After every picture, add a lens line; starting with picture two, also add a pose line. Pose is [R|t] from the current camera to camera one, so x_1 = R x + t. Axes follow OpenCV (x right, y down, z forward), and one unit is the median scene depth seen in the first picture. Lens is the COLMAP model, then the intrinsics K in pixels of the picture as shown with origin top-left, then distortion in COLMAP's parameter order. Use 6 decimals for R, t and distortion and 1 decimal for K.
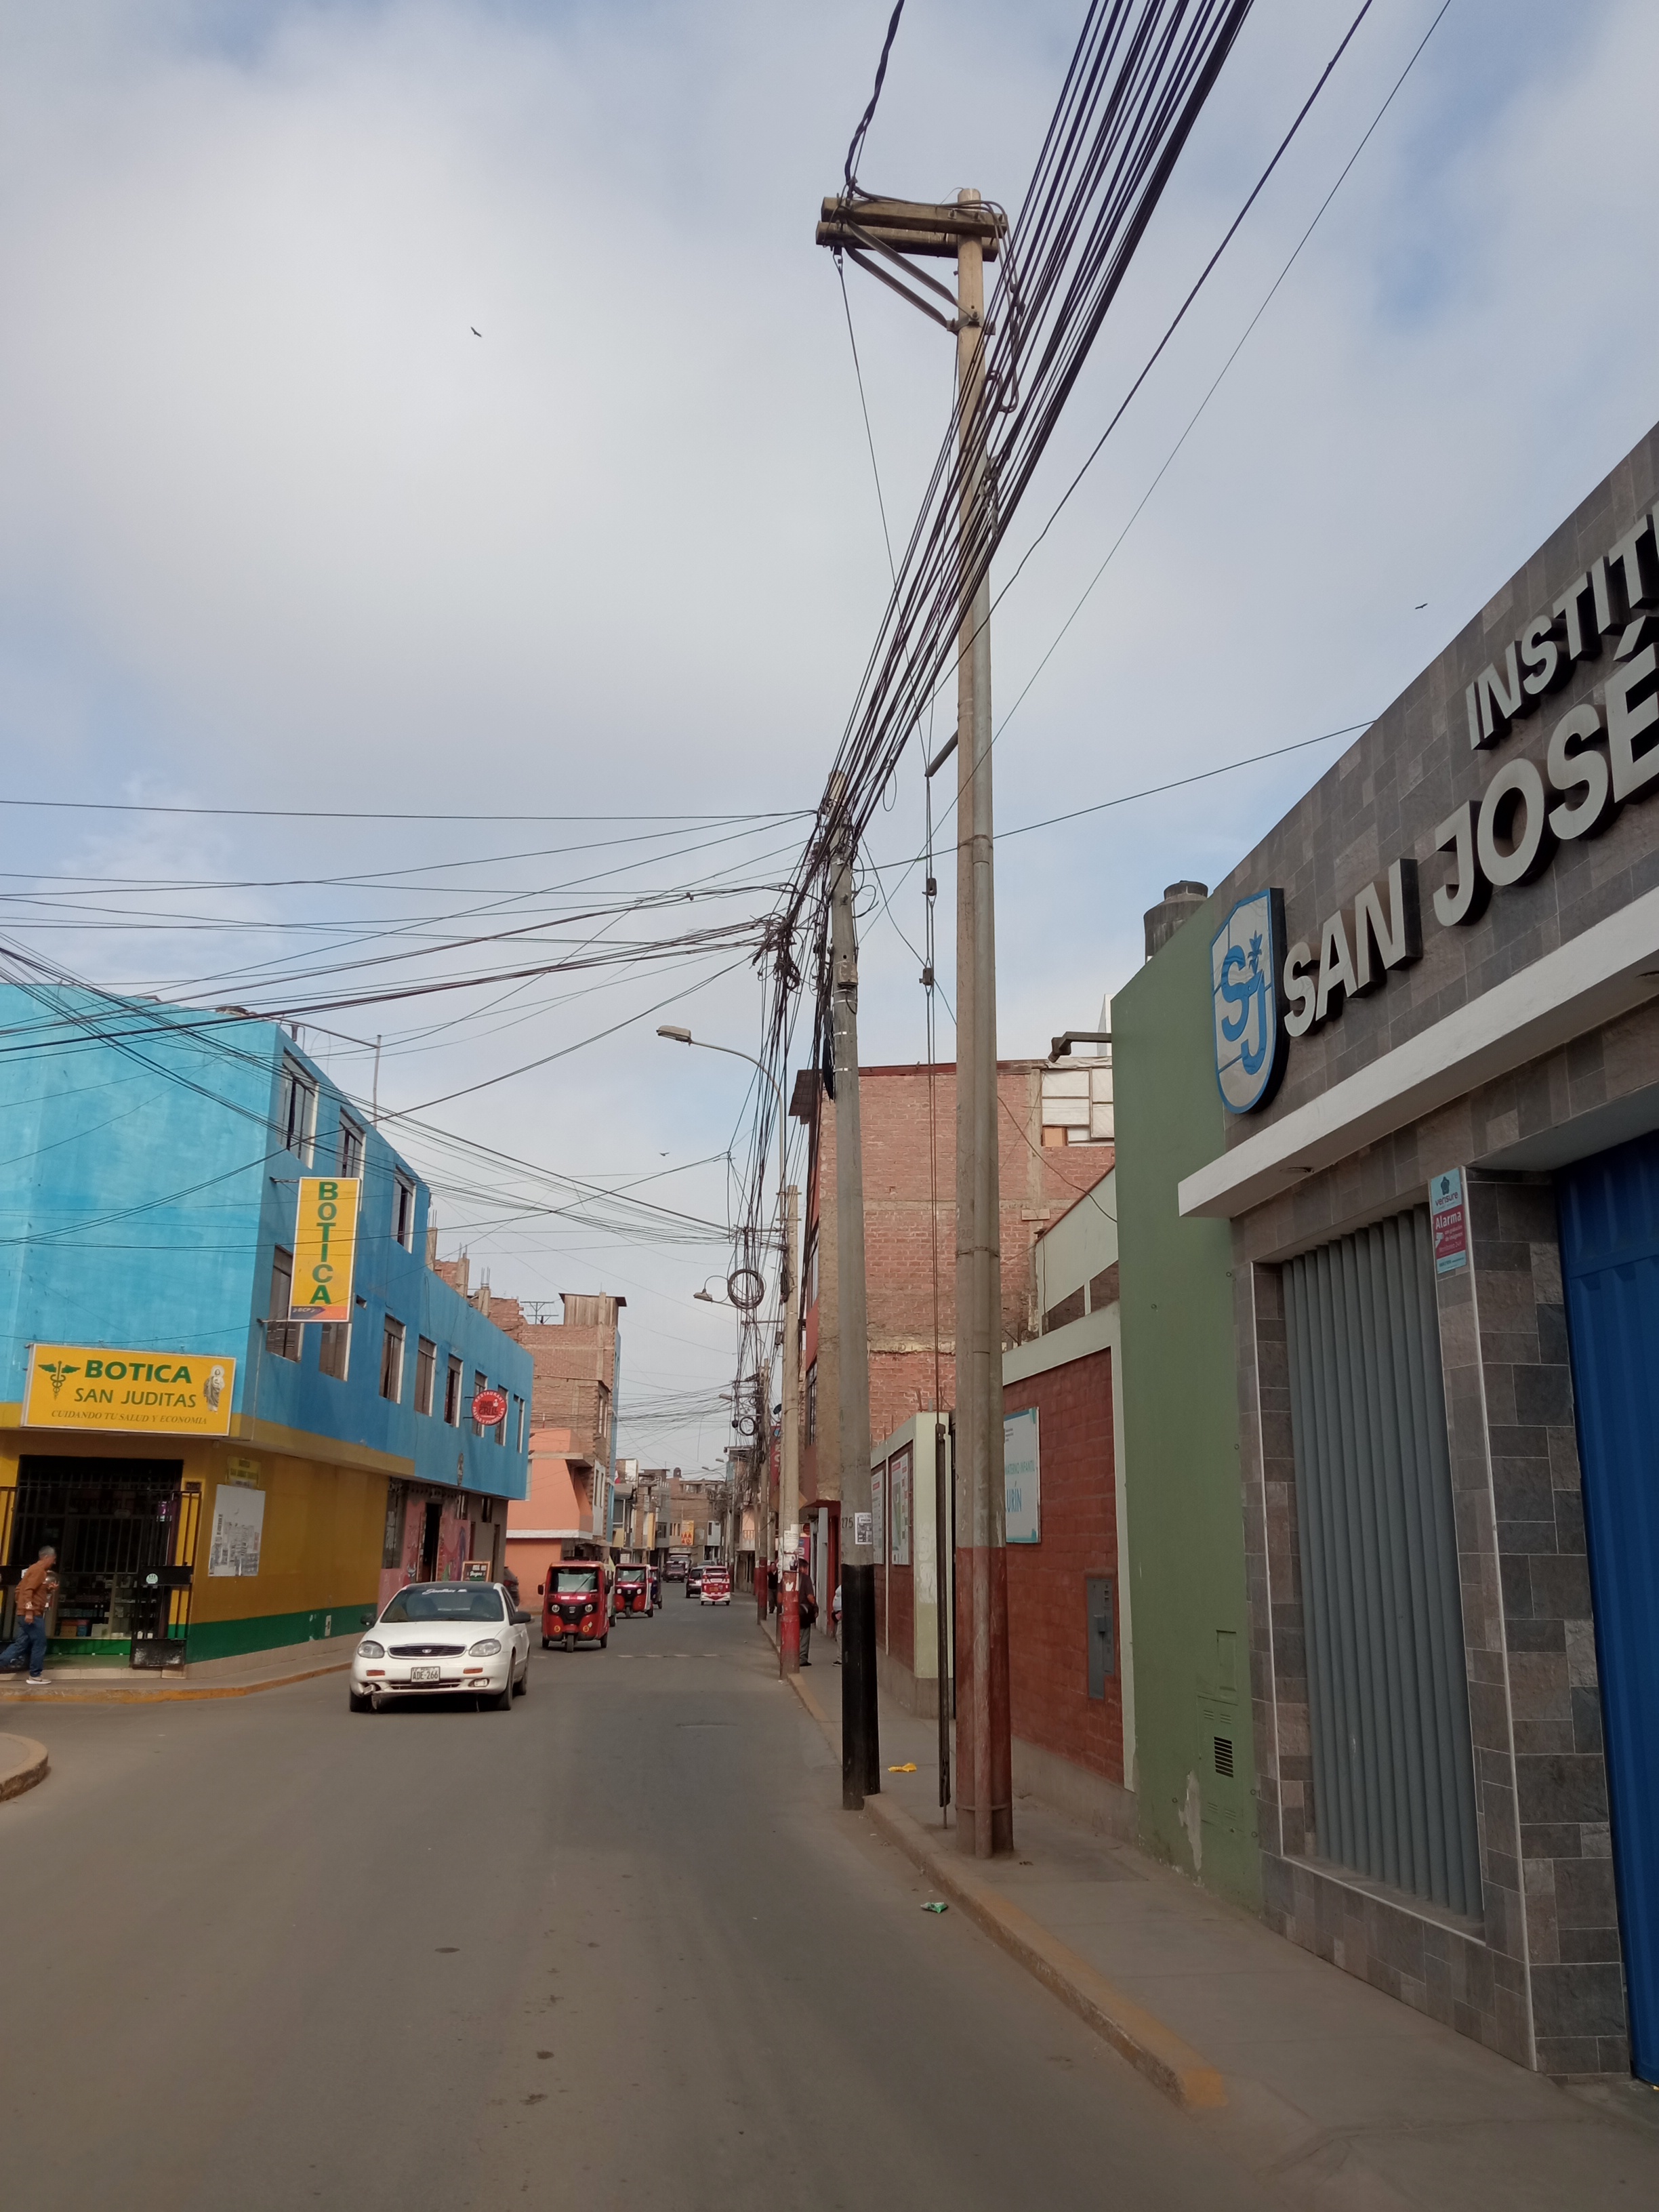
lens RADIAL K [[1786.7, 0, 840.7], [0, 1786.7, 1059.1], [0, 0, 1]] dist [0.062987, -0.056500]
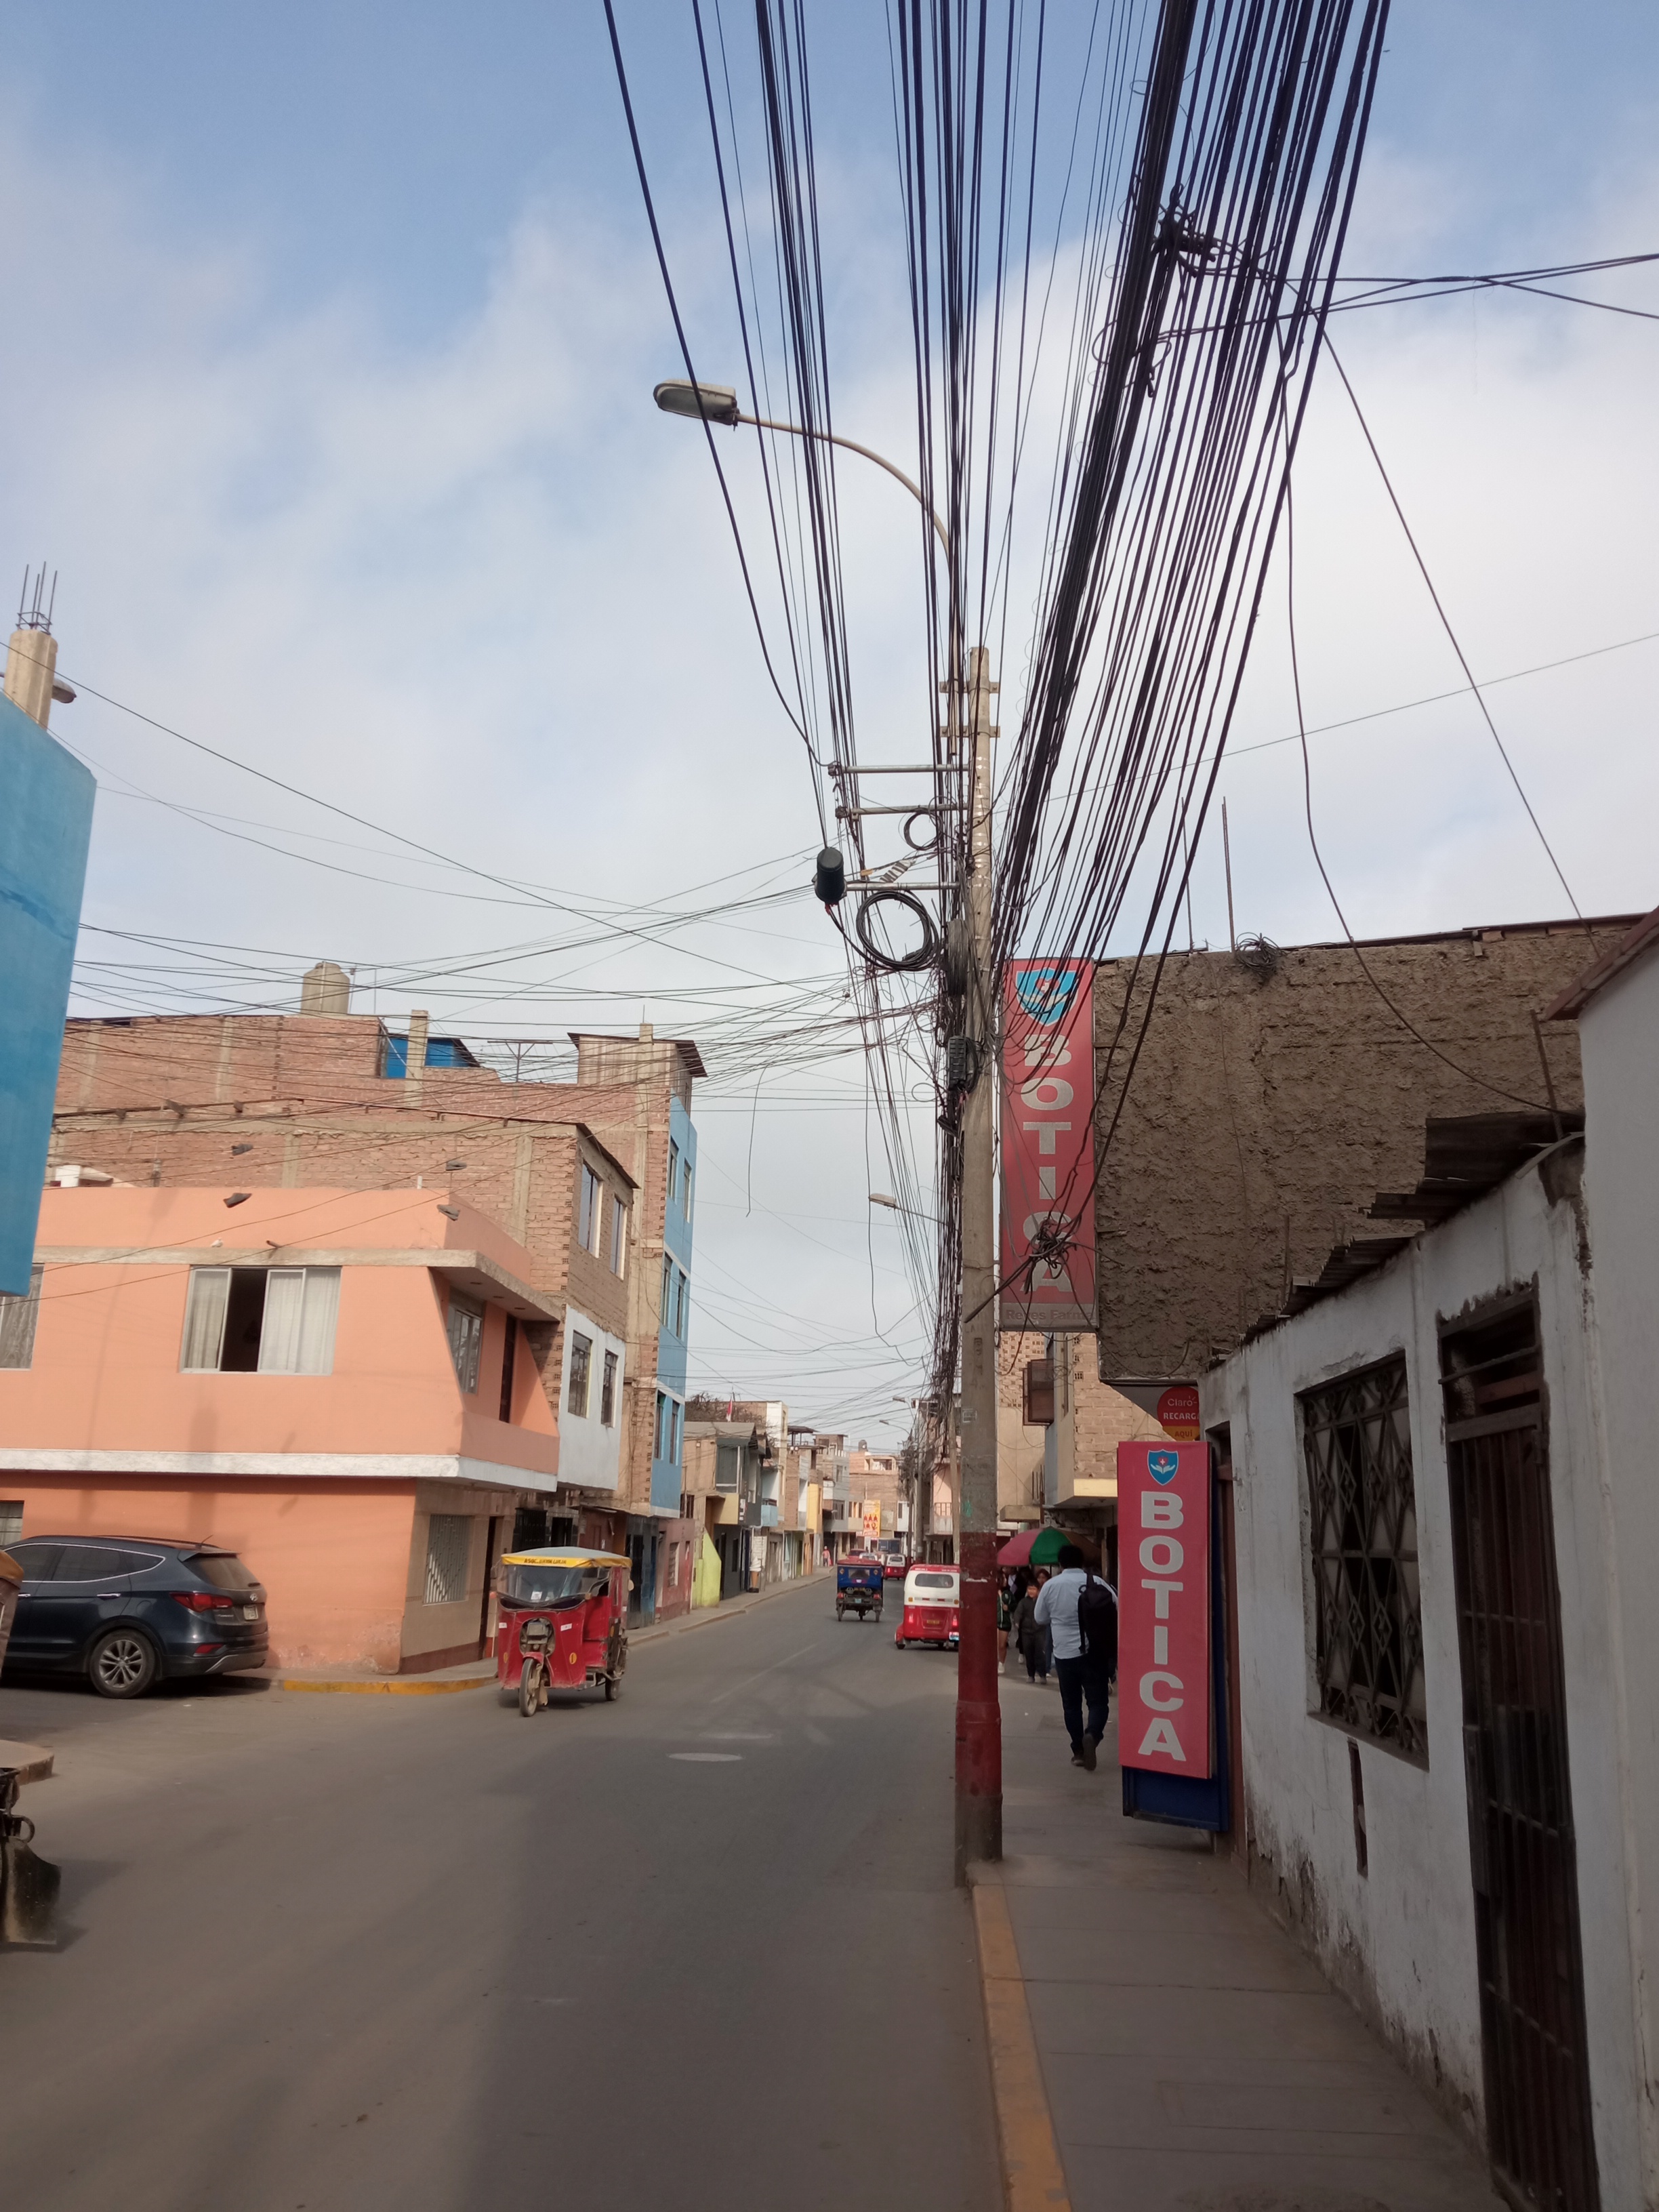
lens RADIAL K [[1786.7, 0, 838.3], [0, 1786.7, 1104.5], [0, 0, 1]] dist [0.062987, -0.056500]
pose [[0.993785, -0.007215, -0.111083, -0.048709], [0.010422, 0.999545, 0.028320, 0.301932], [0.110828, -0.029302, 0.993408, 1.081311]]
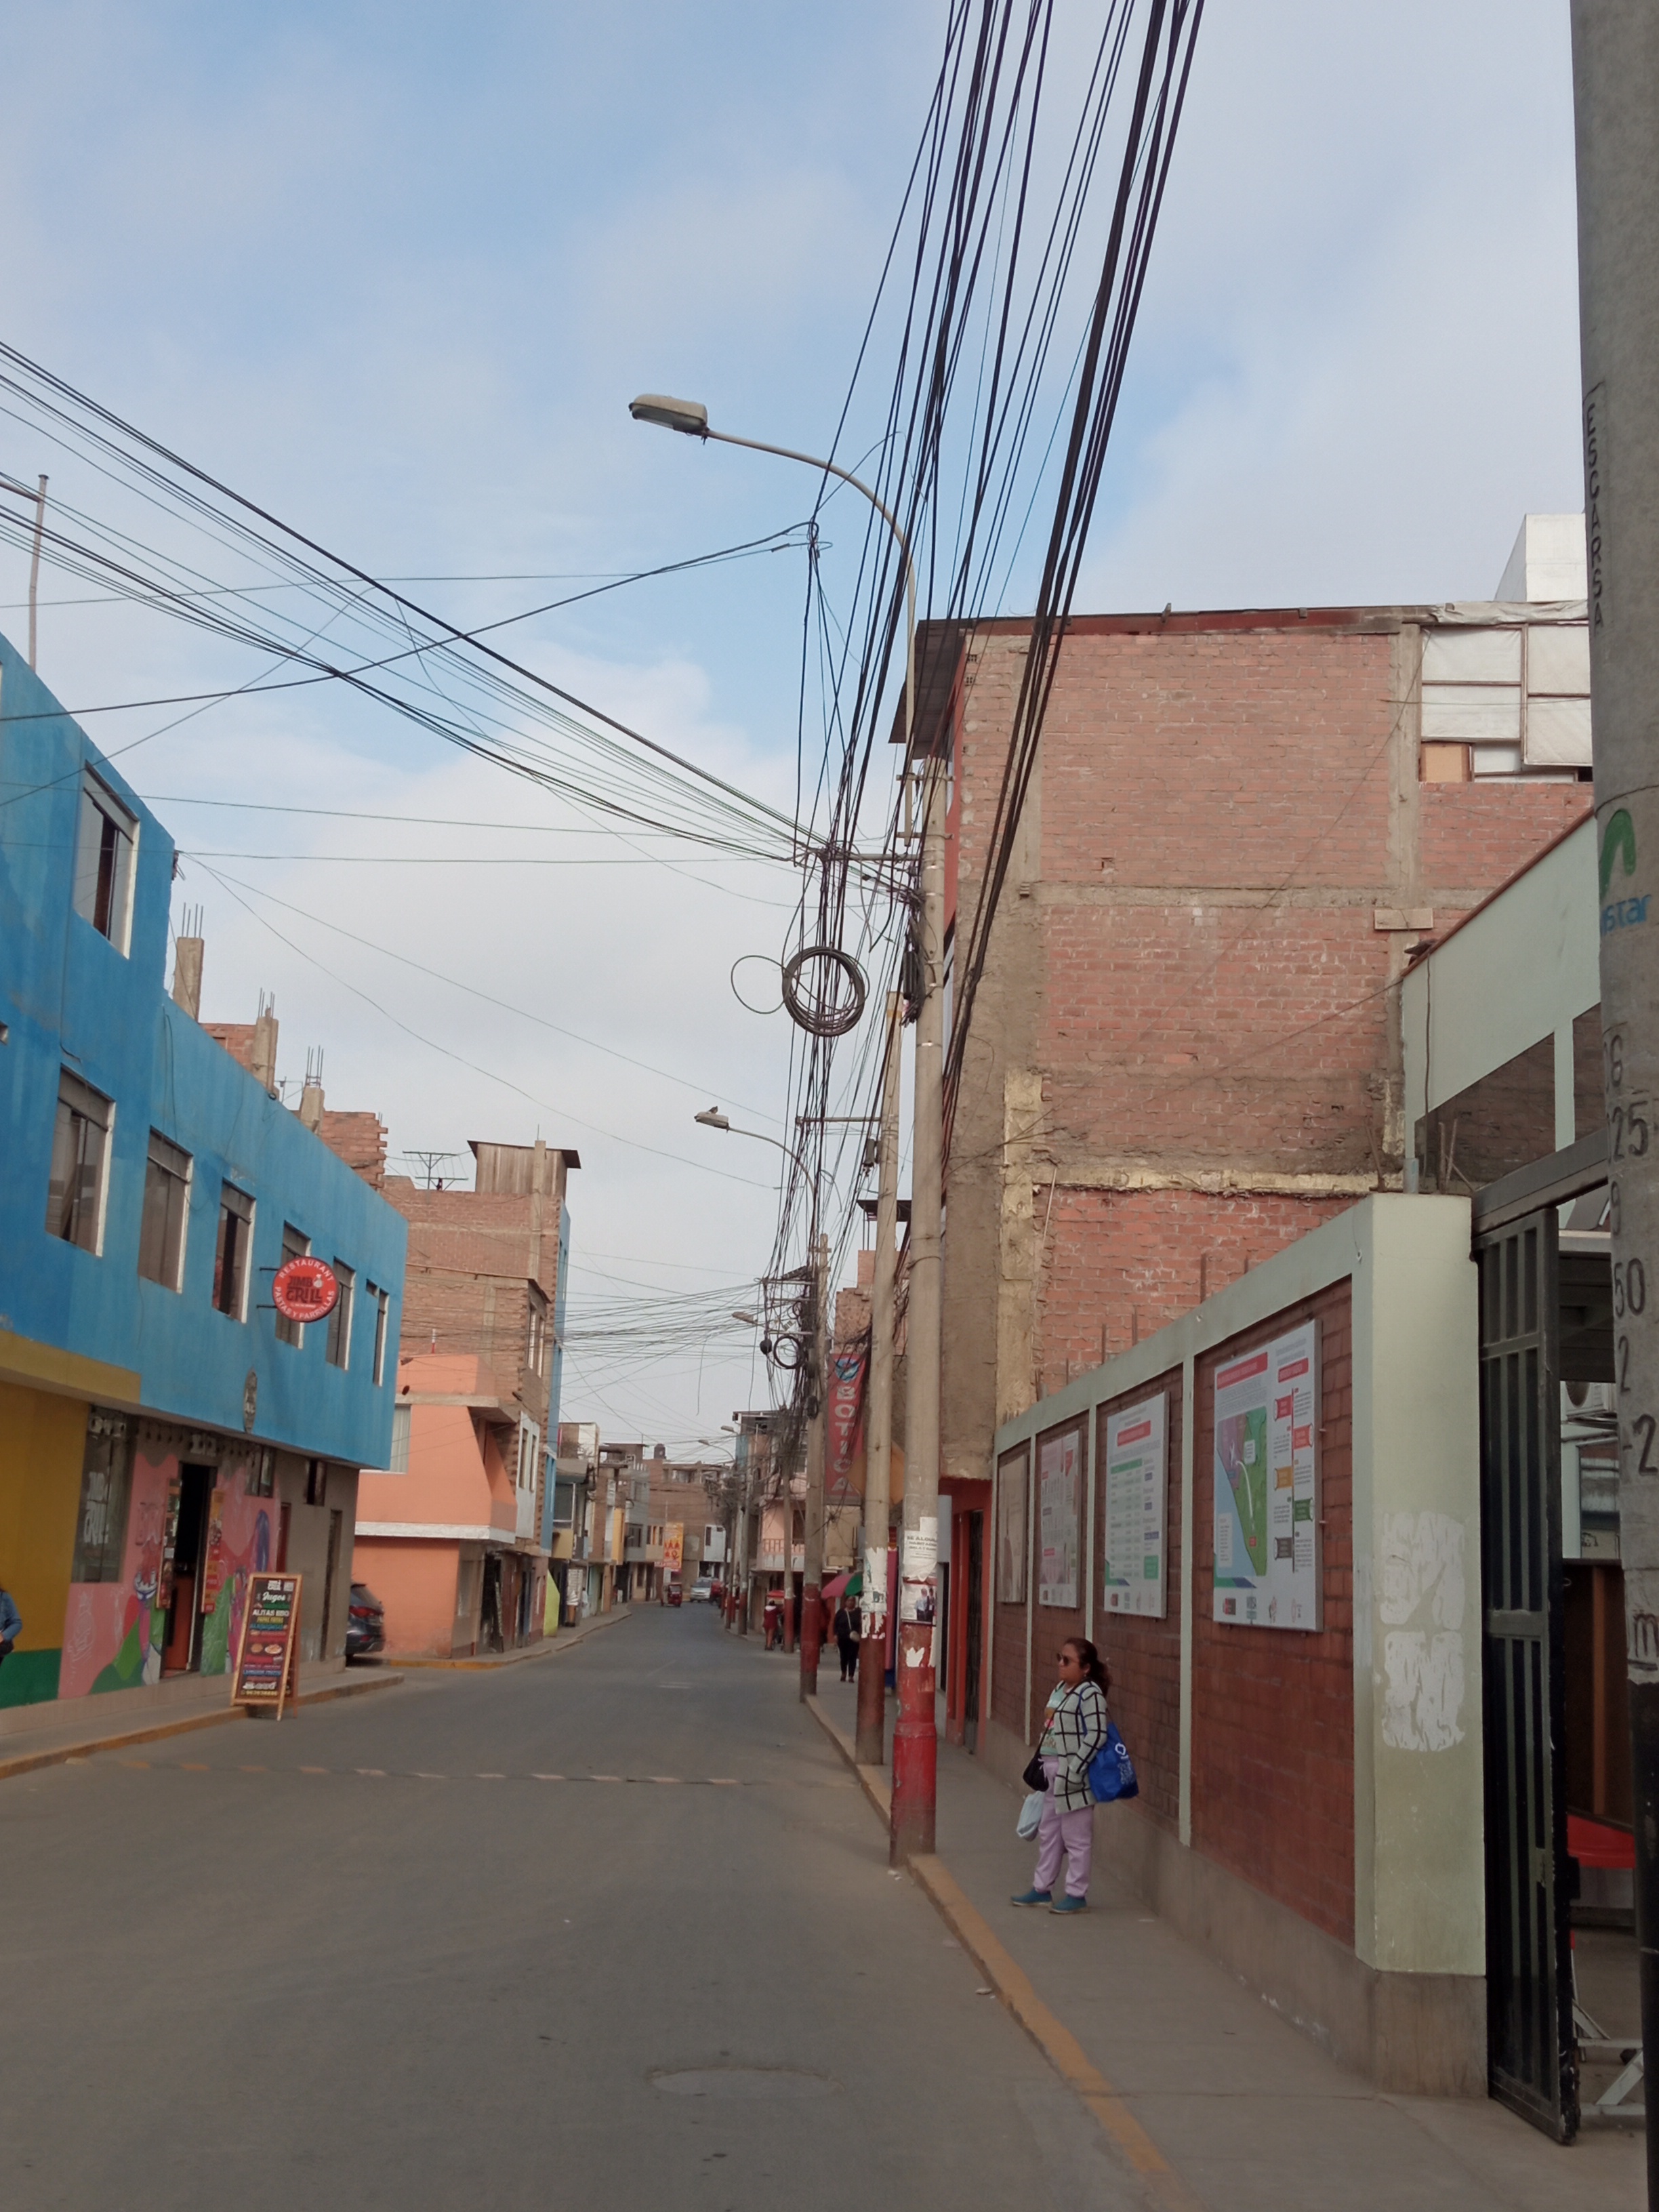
lens RADIAL K [[2673.5, 0, 819.8], [0, 2673.5, 1115.9], [0, 0, 1]] dist [0.062980, 0.000000]
pose [[0.999082, 0.027152, -0.033132, -0.023360], [-0.023777, 0.994872, 0.098306, 0.070591], [0.035631, -0.097428, 0.994605, 0.257947]]
